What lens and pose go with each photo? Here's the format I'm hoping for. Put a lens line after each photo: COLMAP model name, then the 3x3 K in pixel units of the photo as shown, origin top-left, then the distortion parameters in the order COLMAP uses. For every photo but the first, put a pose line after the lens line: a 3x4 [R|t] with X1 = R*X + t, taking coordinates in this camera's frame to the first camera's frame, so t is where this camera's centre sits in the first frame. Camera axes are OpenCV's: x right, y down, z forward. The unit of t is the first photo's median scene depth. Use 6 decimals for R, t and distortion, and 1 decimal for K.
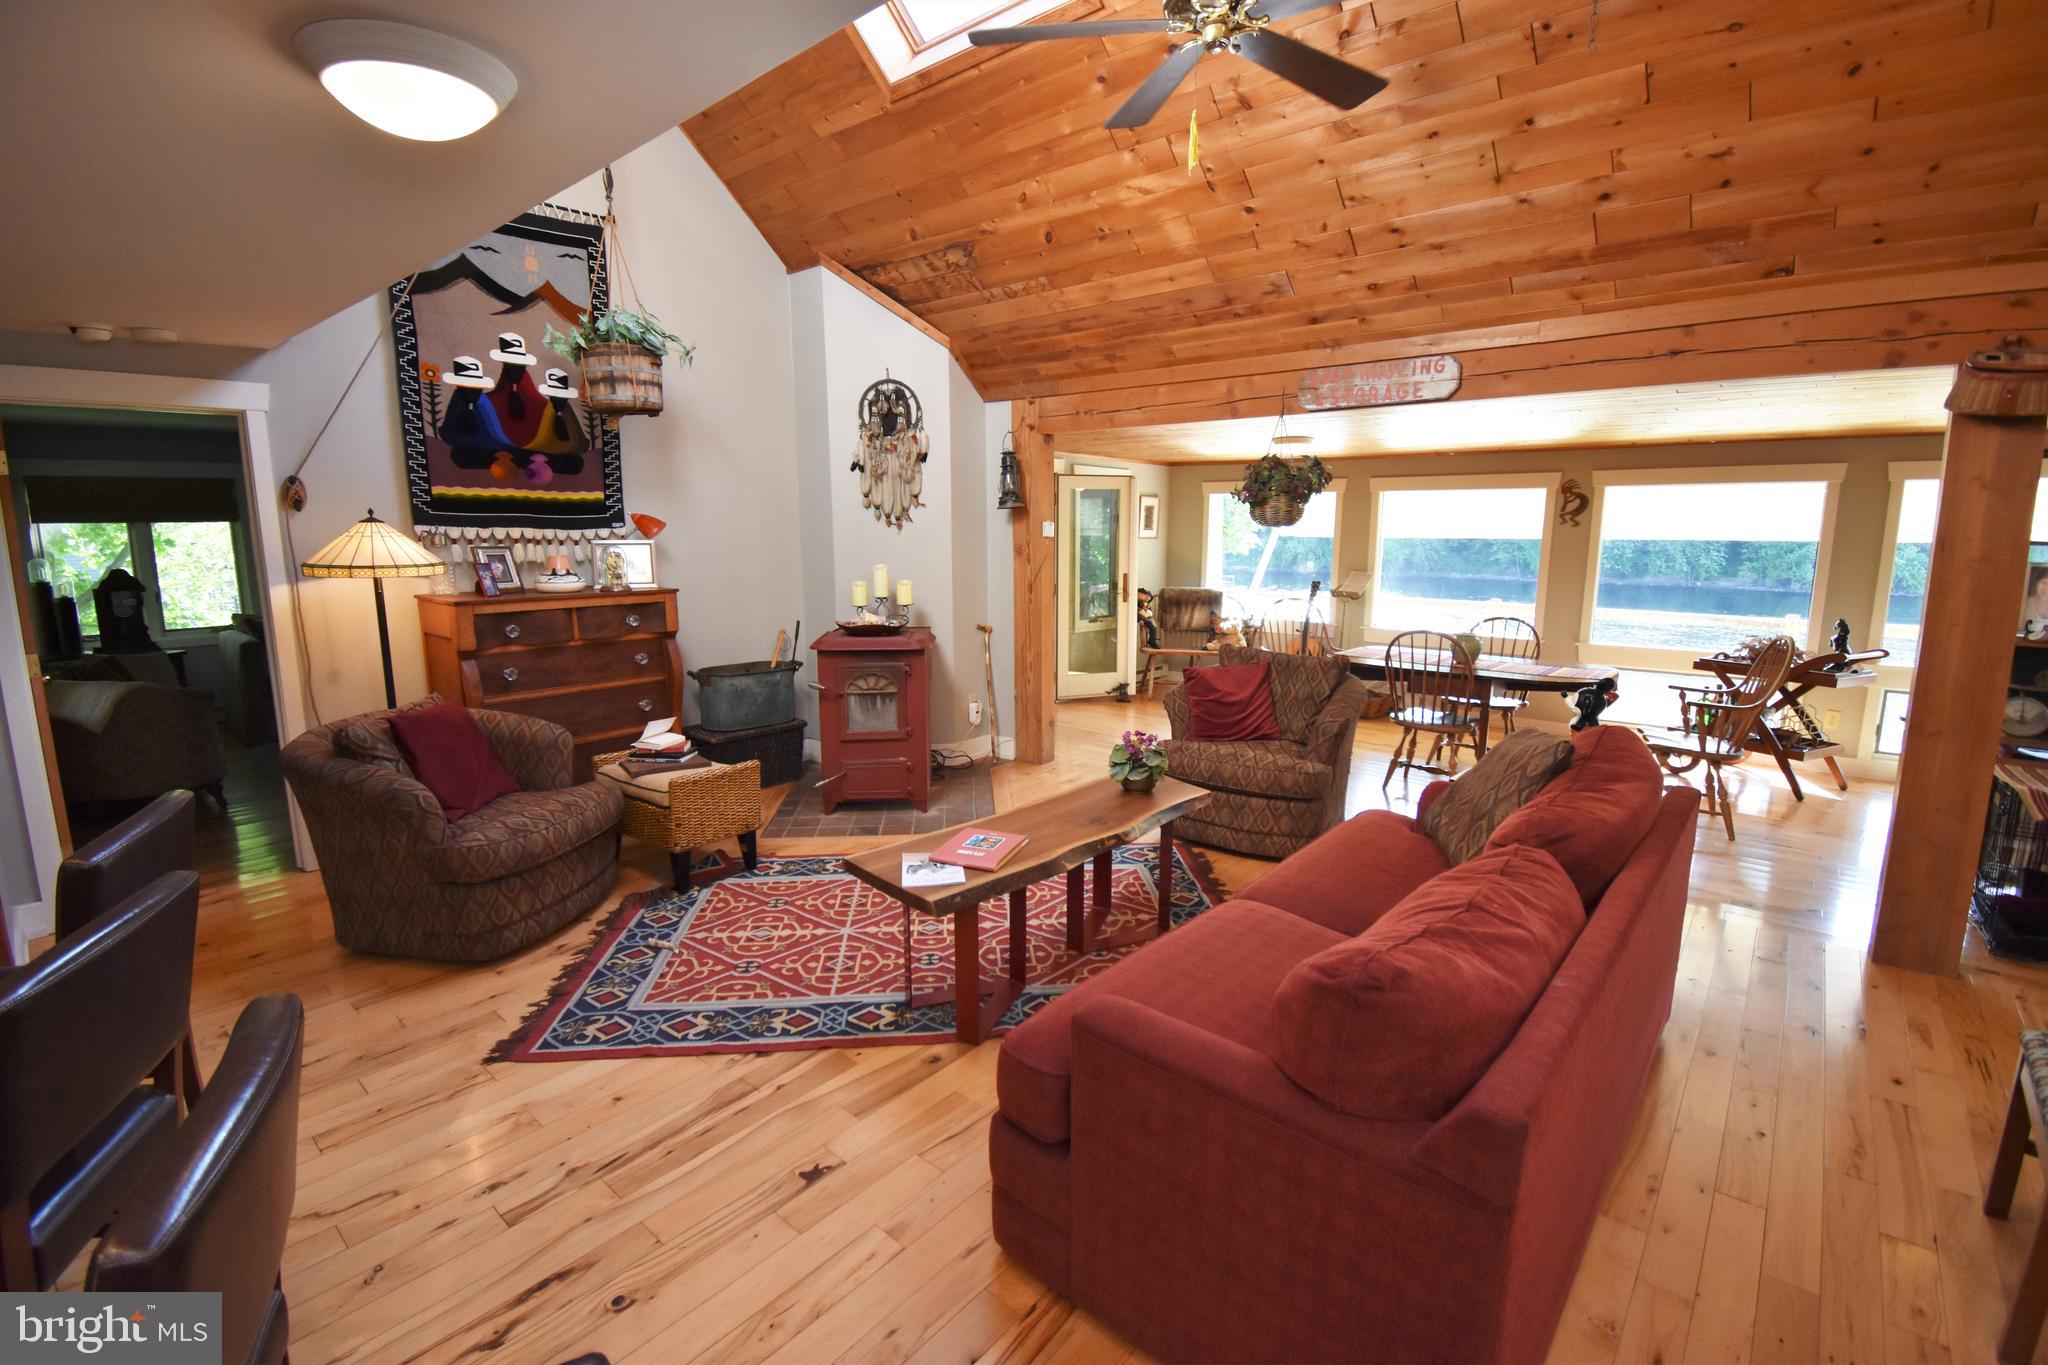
lens RADIAL K [[901.6, 0, 1019.7], [0, 901.6, 678.0], [0, 0, 1]] dist [0.020765, -0.024800]
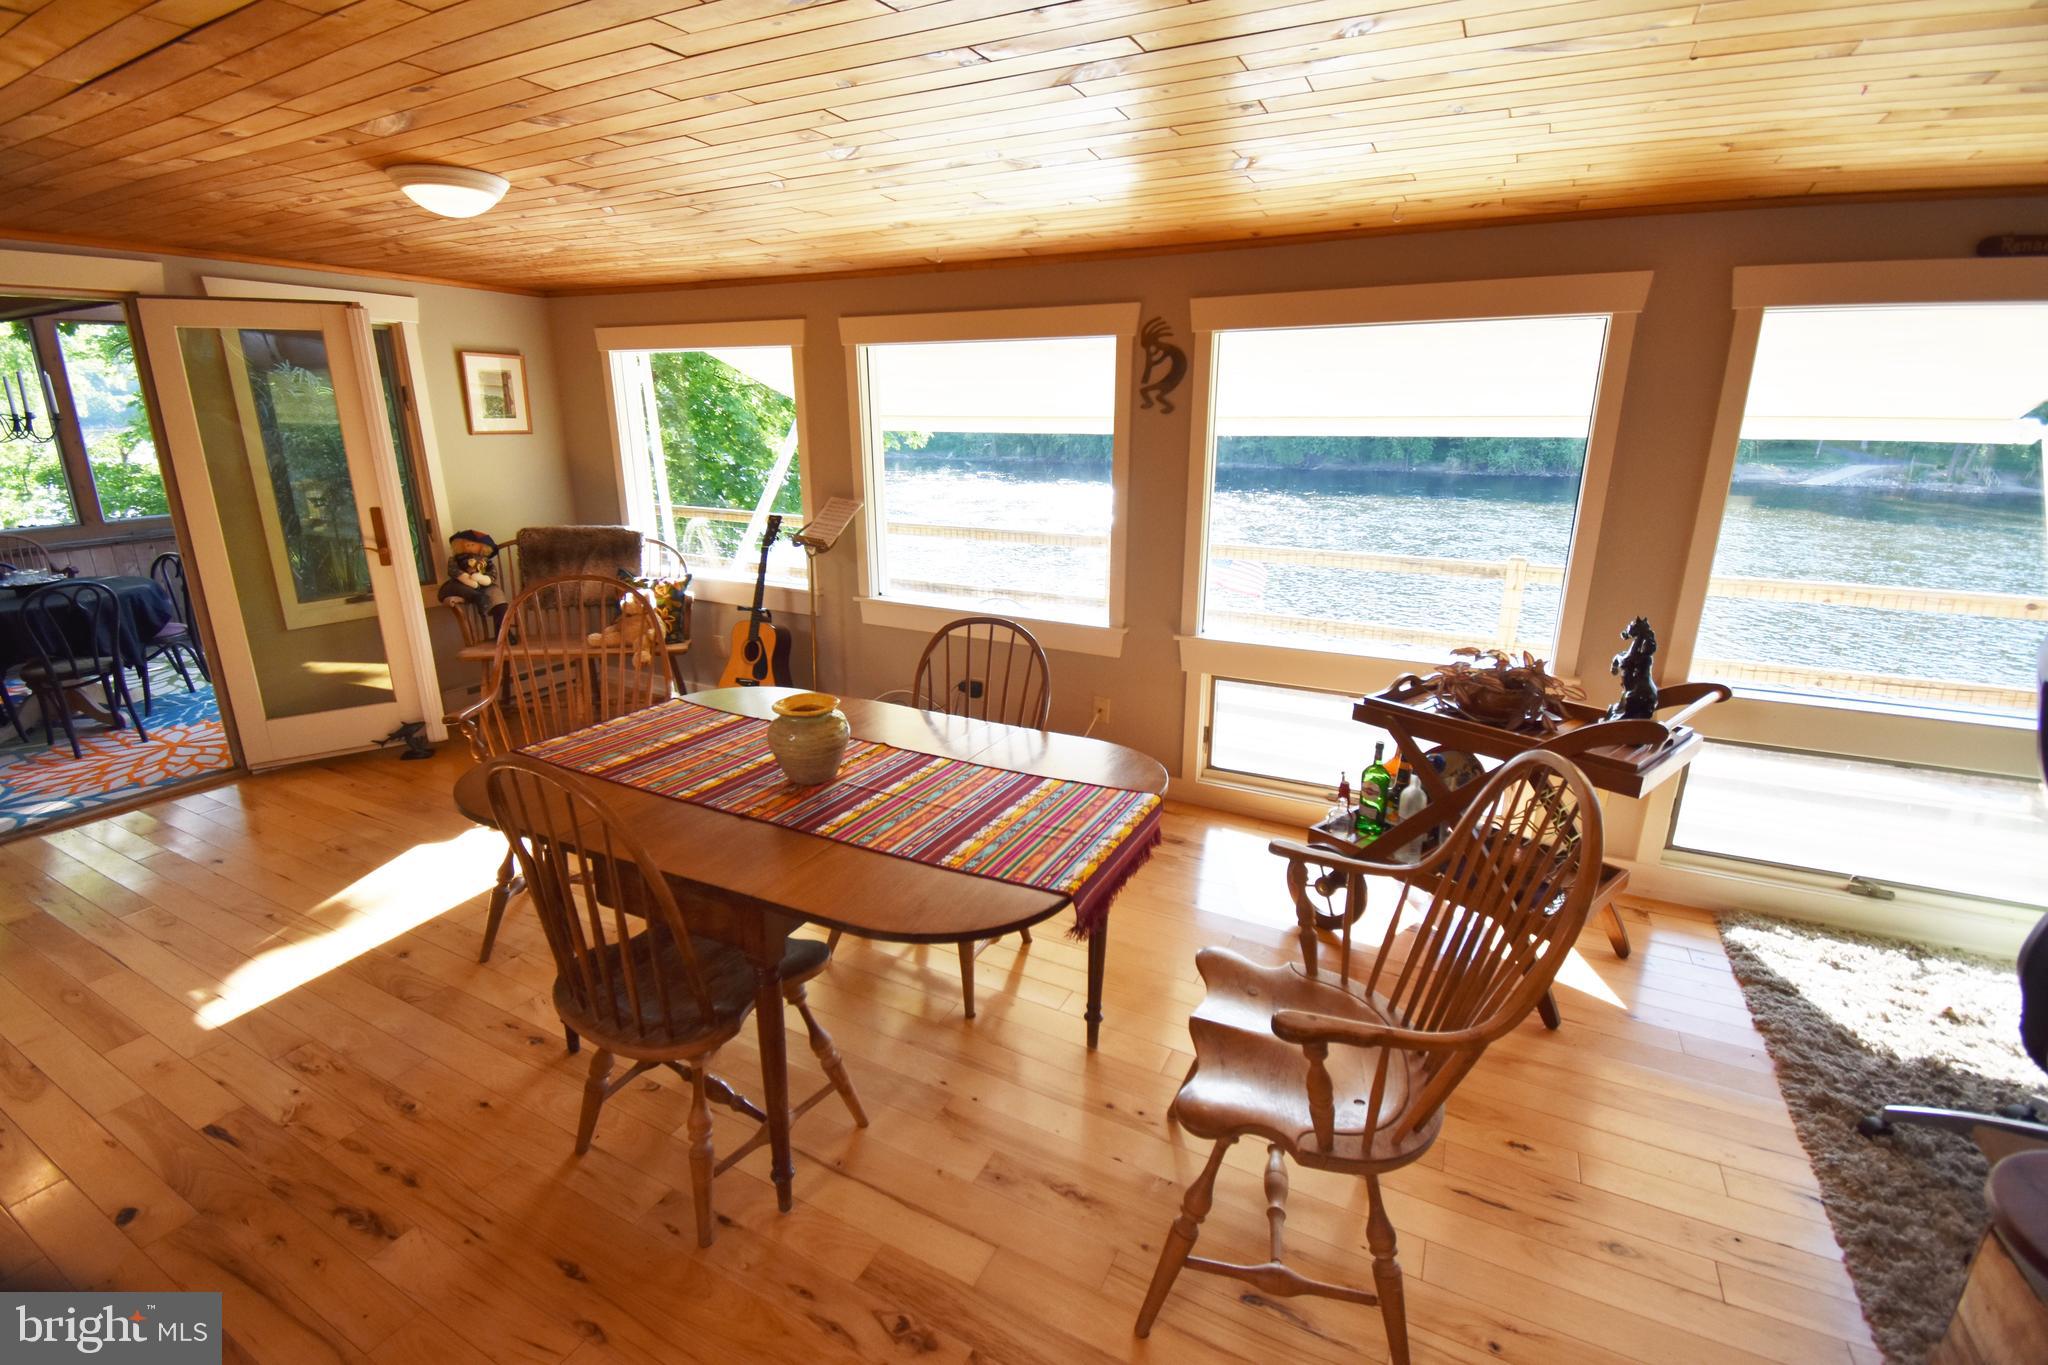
lens RADIAL K [[901.6, 0, 1019.7], [0, 901.6, 678.0], [0, 0, 1]] dist [0.020765, -0.024800]
pose [[0.971579, -0.064285, 0.227818, 0.594871], [0.037065, 0.991862, 0.121807, -0.122636], [-0.233794, -0.109901, 0.966055, 0.742984]]
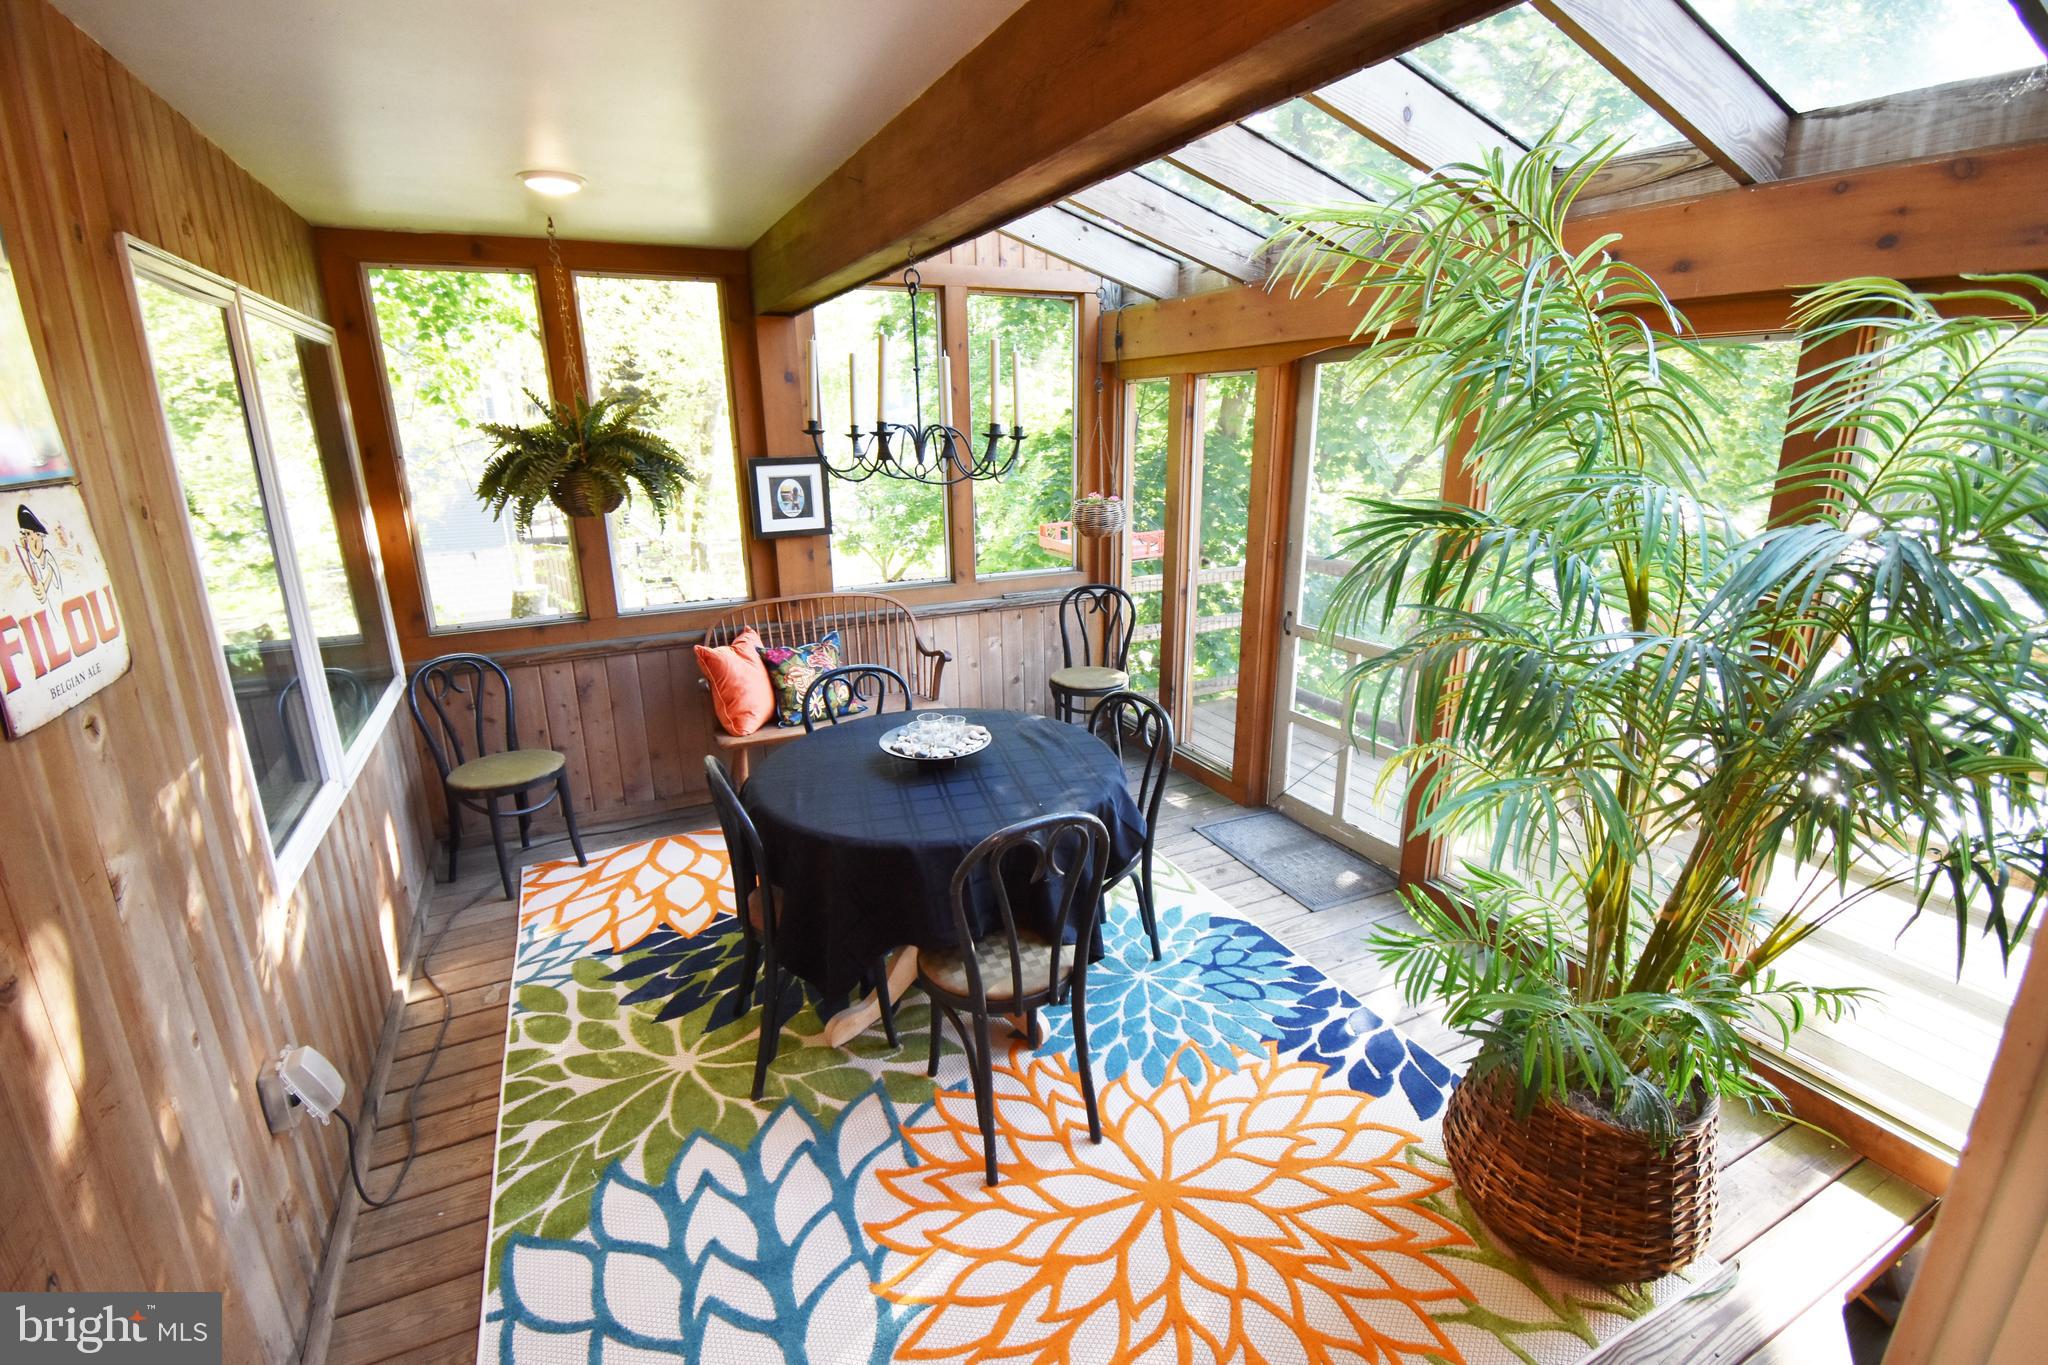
lens RADIAL K [[901.6, 0, 1019.7], [0, 901.6, 678.0], [0, 0, 1]] dist [0.020765, -0.024800]
pose [[0.925131, 0.092948, -0.368094, -0.052301], [-0.052827, 0.991651, 0.117633, -0.261841], [0.375955, -0.089380, 0.922317, 1.555742]]
